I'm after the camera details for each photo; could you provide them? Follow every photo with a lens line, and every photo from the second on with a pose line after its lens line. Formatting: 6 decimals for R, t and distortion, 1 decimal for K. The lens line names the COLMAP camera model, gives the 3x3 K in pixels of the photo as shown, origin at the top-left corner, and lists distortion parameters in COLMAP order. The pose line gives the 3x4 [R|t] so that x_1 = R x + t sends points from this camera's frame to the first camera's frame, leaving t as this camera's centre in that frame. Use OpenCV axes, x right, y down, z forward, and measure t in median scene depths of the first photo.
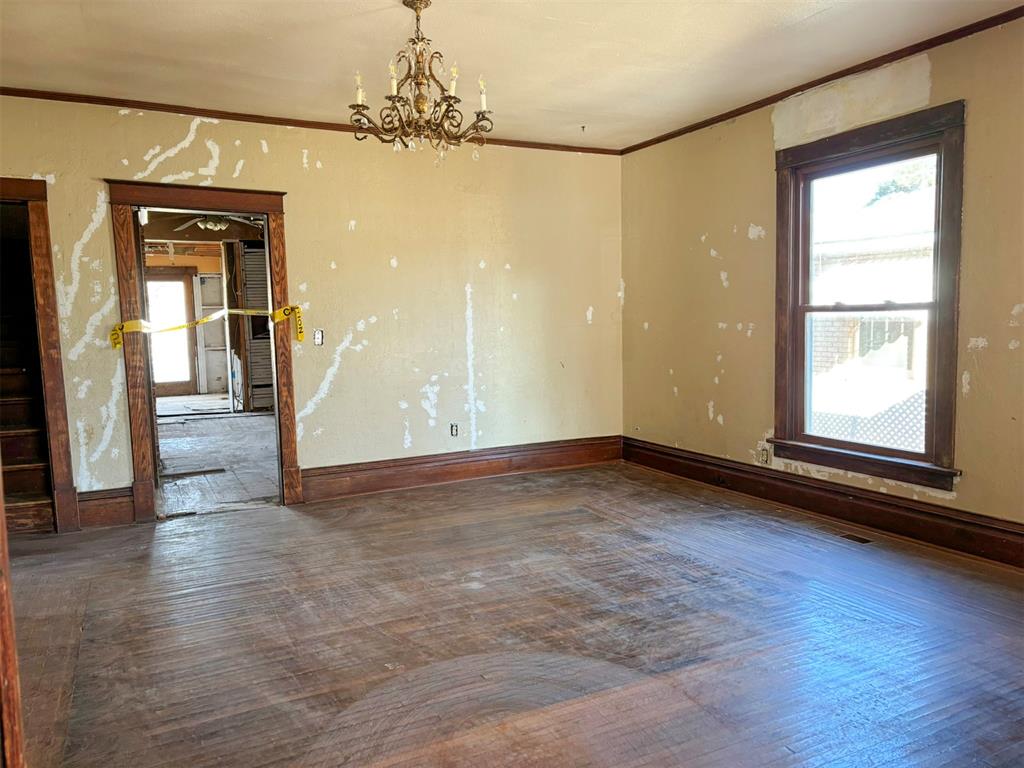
lens RADIAL K [[787.5, 0, 516.0], [0, 787.5, 387.7], [0, 0, 1]] dist [0.033379, -0.005843]
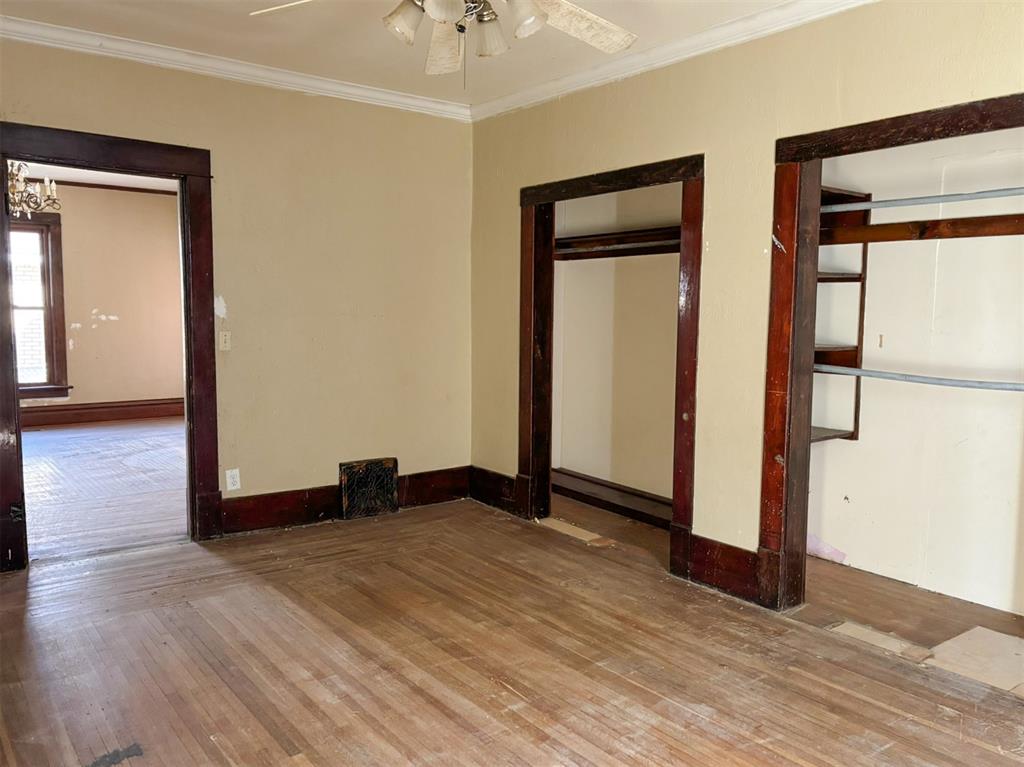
lens RADIAL K [[787.5, 0, 511.3], [0, 787.5, 384.3], [0, 0, 1]] dist [0.033379, -0.005843]
pose [[-0.198181, -0.060964, 0.978268, -1.424825], [0.087065, 0.993024, 0.079521, 0.026881], [-0.976291, 0.100932, -0.191490, 0.209383]]
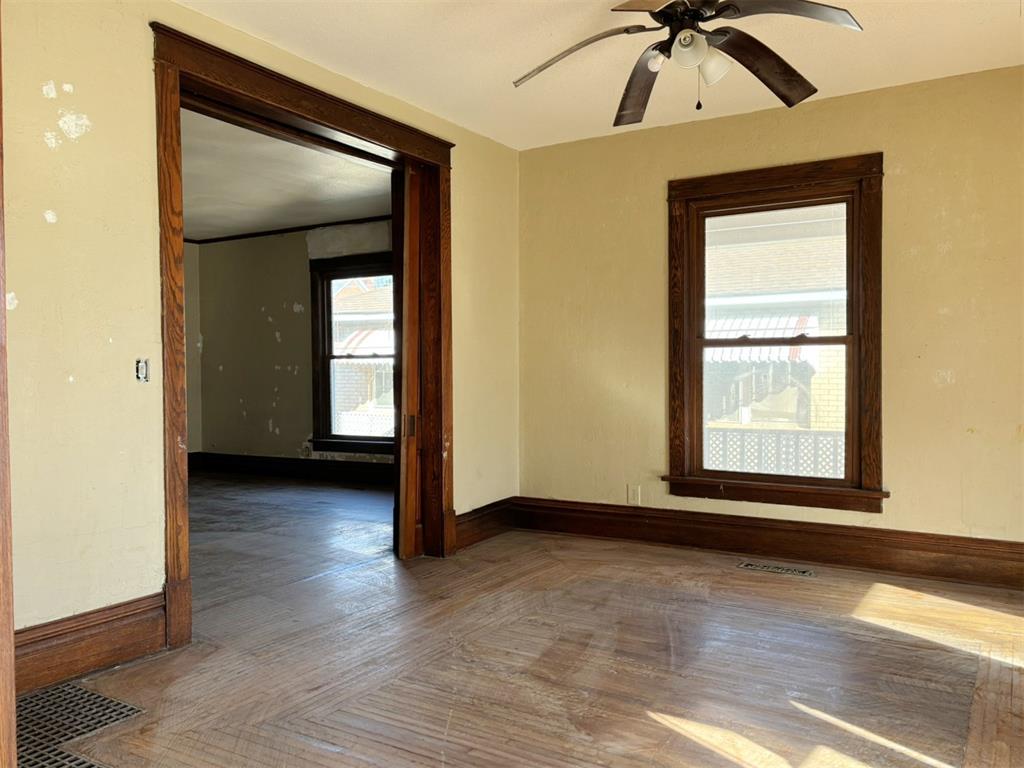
lens RADIAL K [[787.5, 0, 514.3], [0, 787.5, 390.2], [0, 0, 1]] dist [0.033379, -0.005843]
pose [[0.846936, 0.000823, 0.531694, -0.176515], [0.036952, 0.997490, -0.060405, 0.081140], [-0.530409, 0.070807, 0.844780, -0.569938]]
